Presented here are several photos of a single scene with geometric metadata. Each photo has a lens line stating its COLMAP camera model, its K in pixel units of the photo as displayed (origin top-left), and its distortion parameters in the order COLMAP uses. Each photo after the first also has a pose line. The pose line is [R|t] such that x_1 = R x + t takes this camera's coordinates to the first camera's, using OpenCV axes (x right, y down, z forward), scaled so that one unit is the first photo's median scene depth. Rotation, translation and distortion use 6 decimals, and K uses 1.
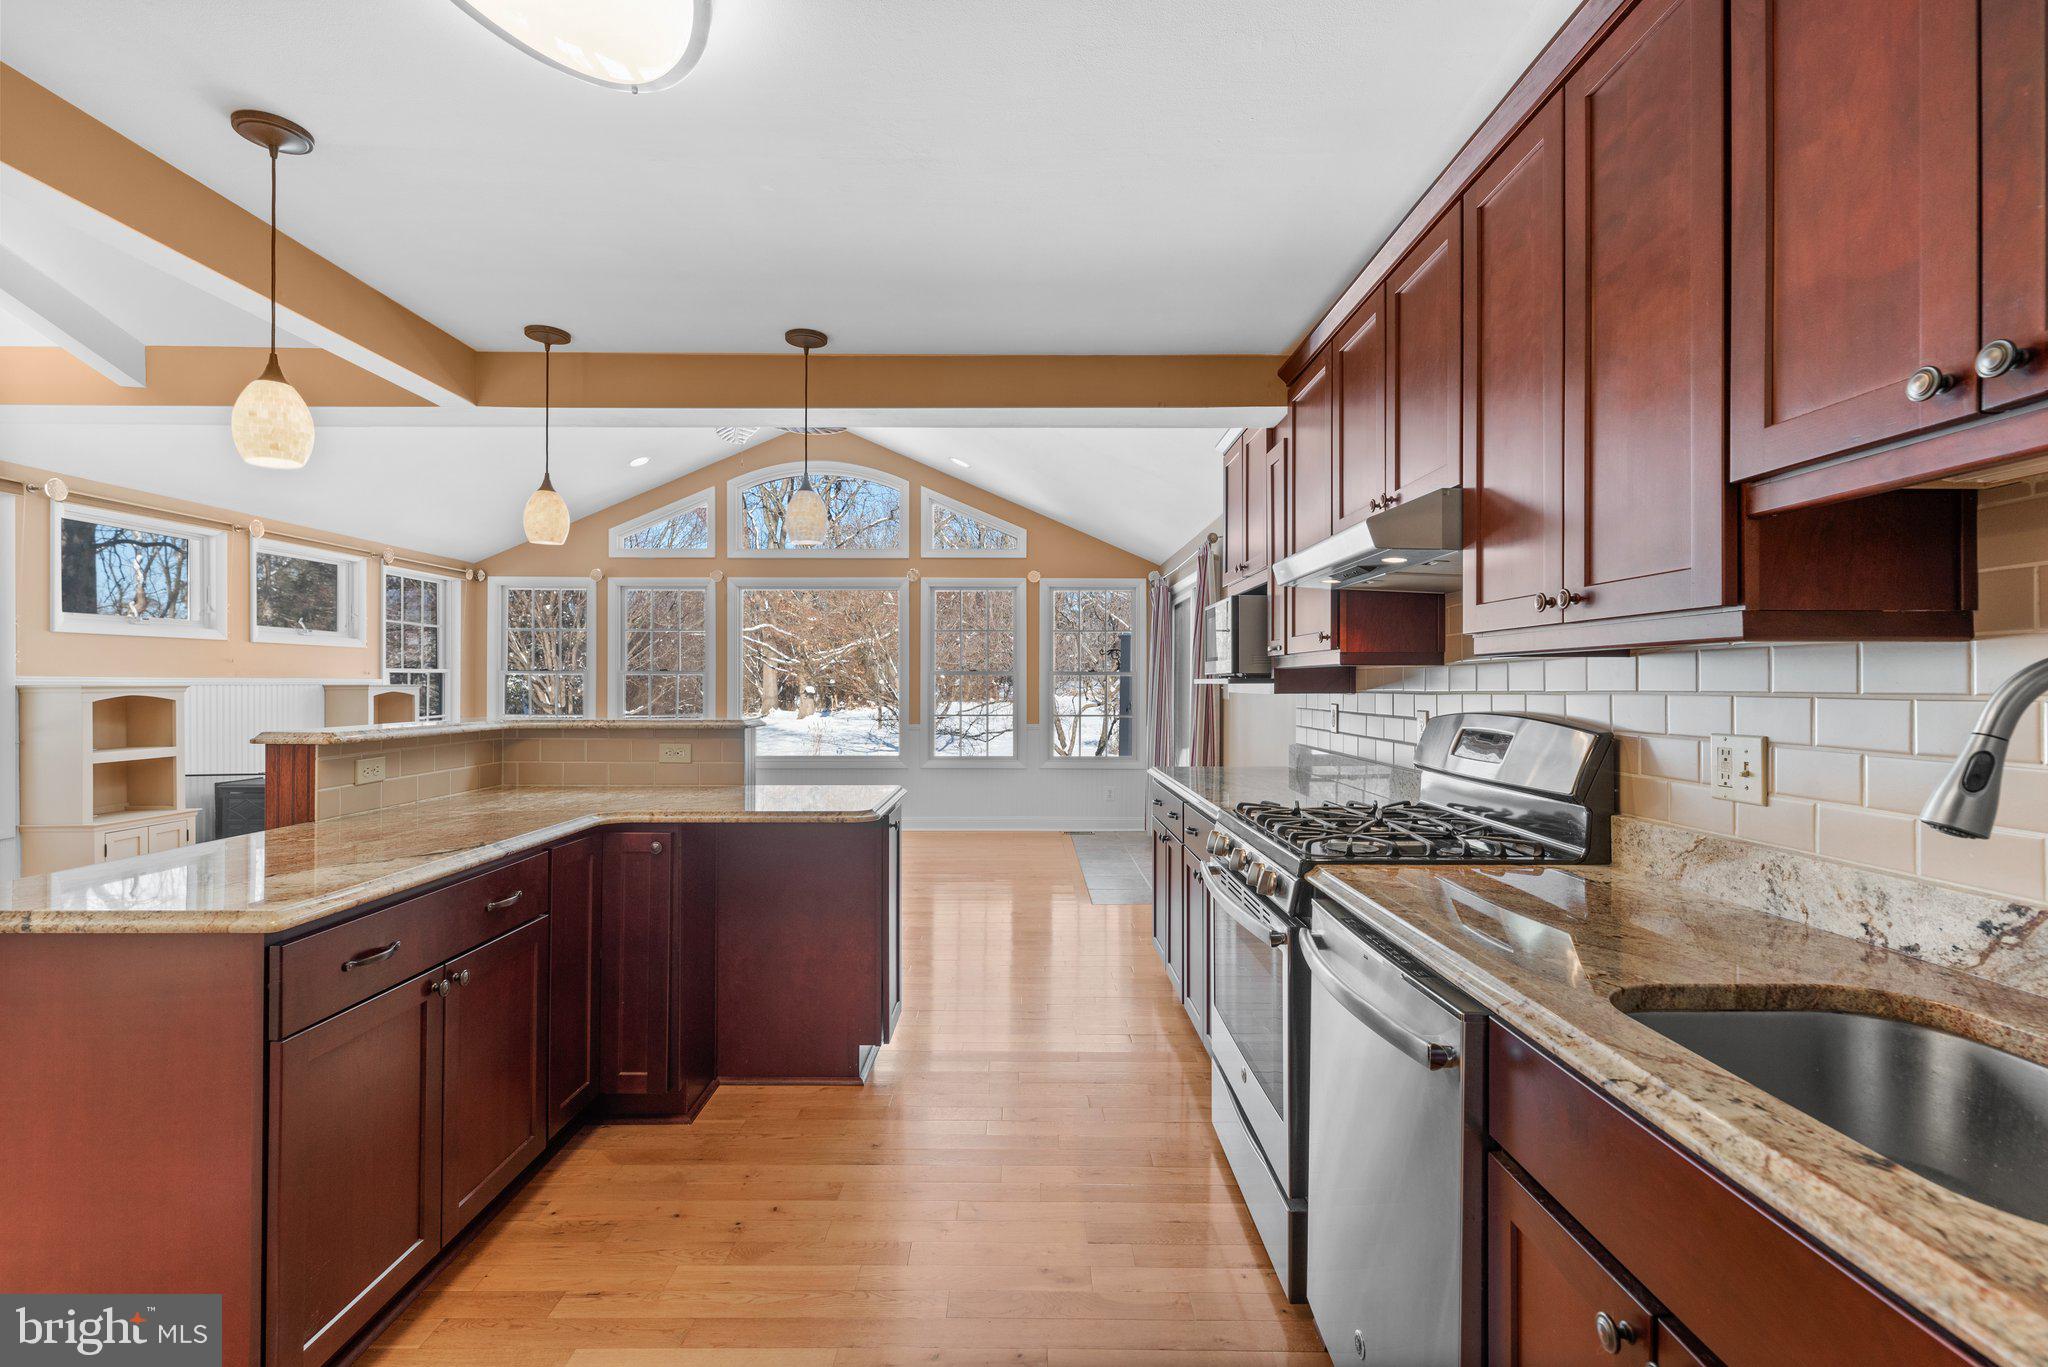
lens RADIAL K [[914.1, 0, 1024.0], [0, 914.1, 683.5], [0, 0, 1]] dist [-0.000952, -0.000231]
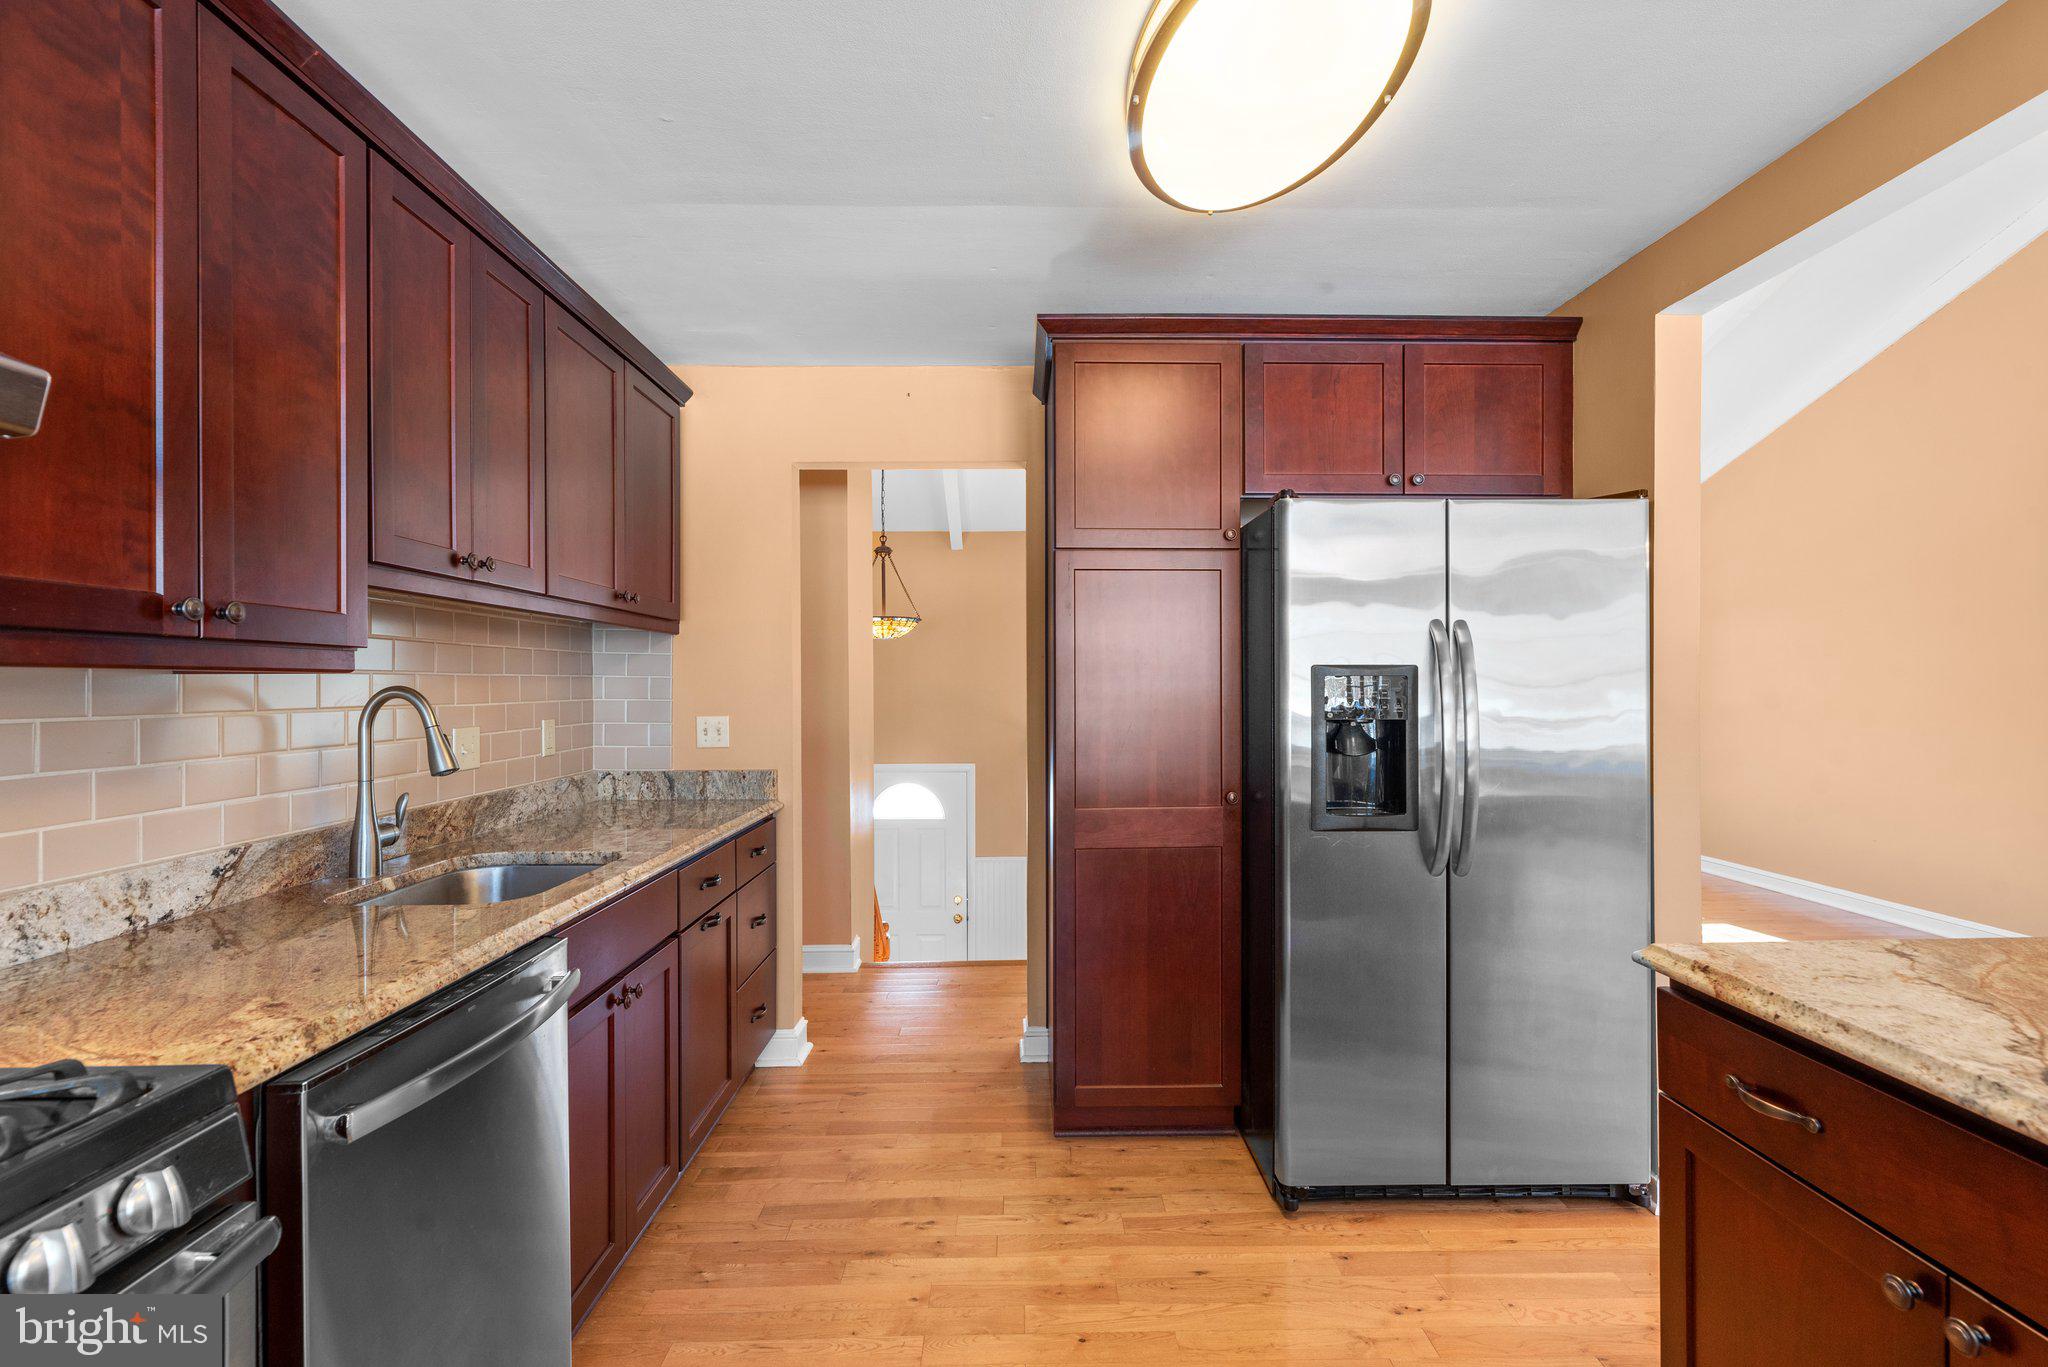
lens RADIAL K [[914.1, 0, 1024.0], [0, 914.1, 683.5], [0, 0, 1]] dist [-0.000952, -0.000231]
pose [[-0.999936, 0.002211, -0.011108, -0.195509], [0.002245, 0.999993, -0.003062, -0.023765], [0.011101, -0.003087, -0.999934, 2.248349]]
